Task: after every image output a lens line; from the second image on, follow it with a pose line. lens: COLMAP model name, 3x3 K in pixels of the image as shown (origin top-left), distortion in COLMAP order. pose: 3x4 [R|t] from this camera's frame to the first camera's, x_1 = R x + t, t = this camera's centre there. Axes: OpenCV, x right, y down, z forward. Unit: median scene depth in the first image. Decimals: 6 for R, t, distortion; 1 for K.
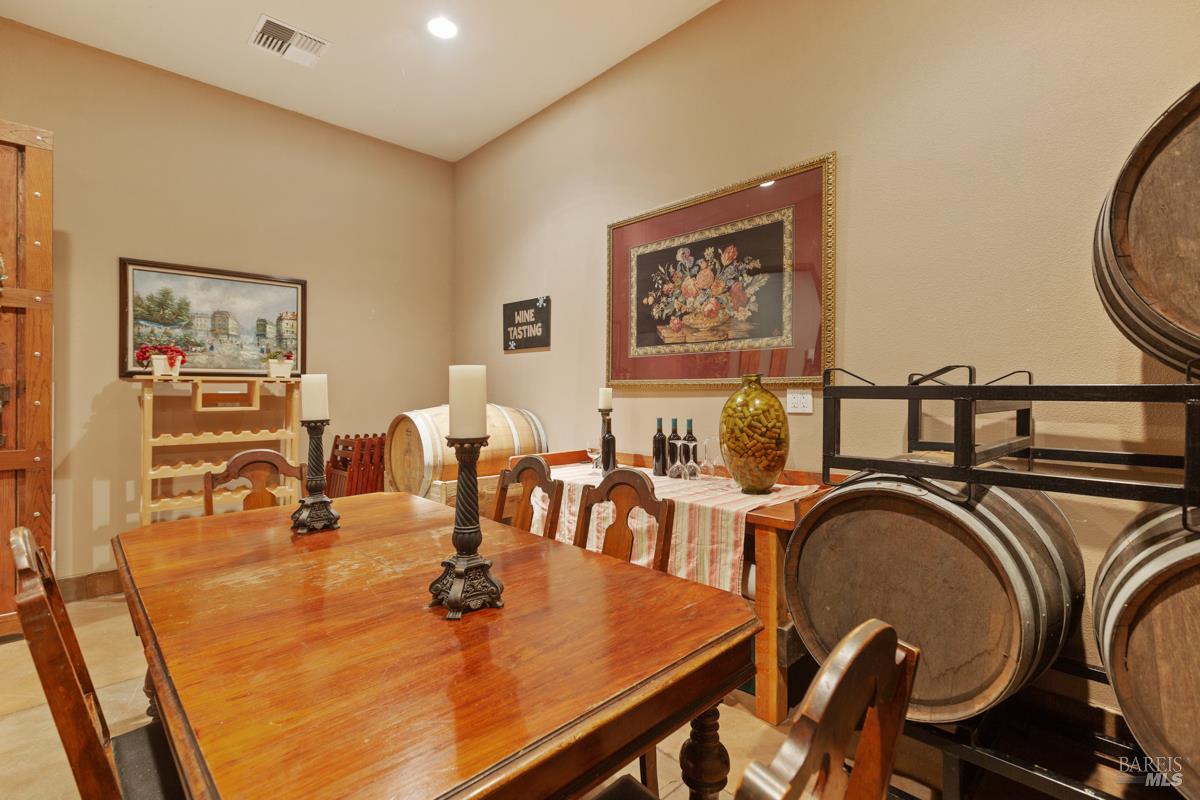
lens RADIAL K [[545.2, 0, 600.8], [0, 545.2, 396.2], [0, 0, 1]] dist [0.003777, -0.000157]
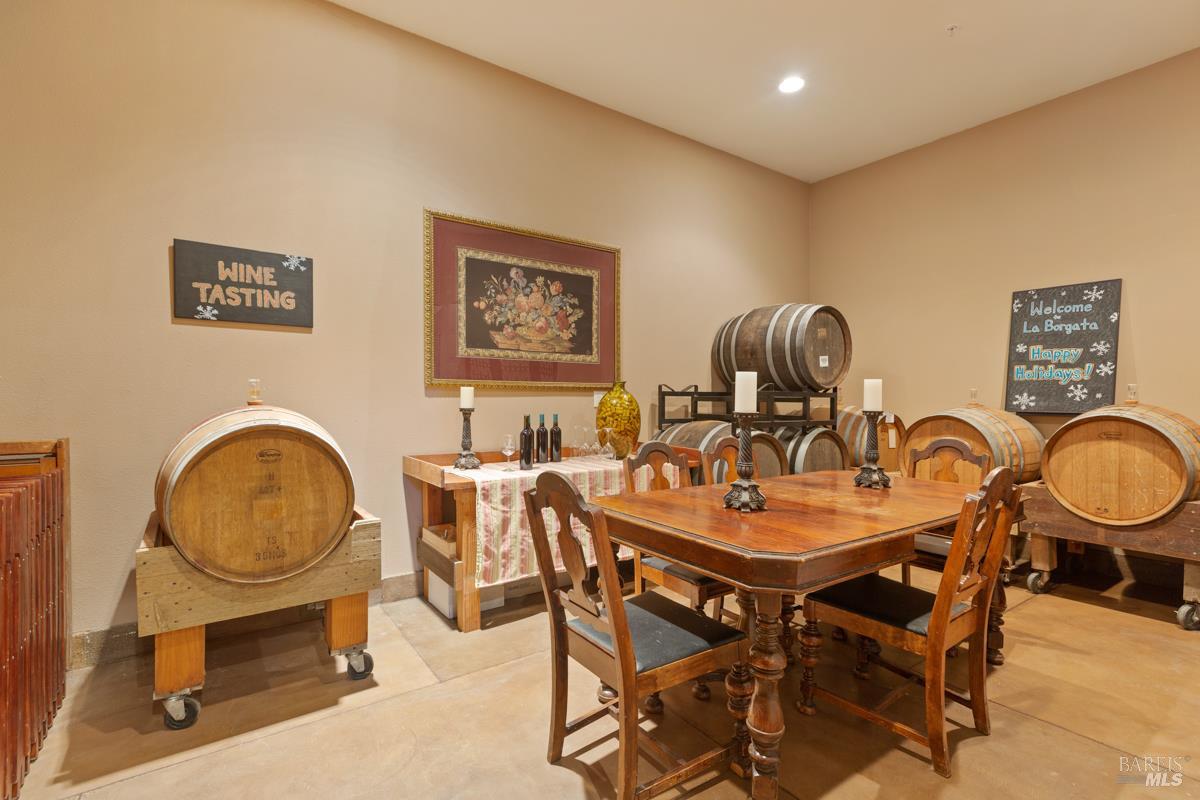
lens RADIAL K [[545.2, 0, 599.0], [0, 545.2, 401.4], [0, 0, 1]] dist [0.003777, -0.000157]
pose [[0.165877, -0.011351, 0.986081, -0.955647], [-0.003831, 0.999919, 0.012155, -0.002800], [-0.986139, -0.005794, 0.165821, 0.625331]]
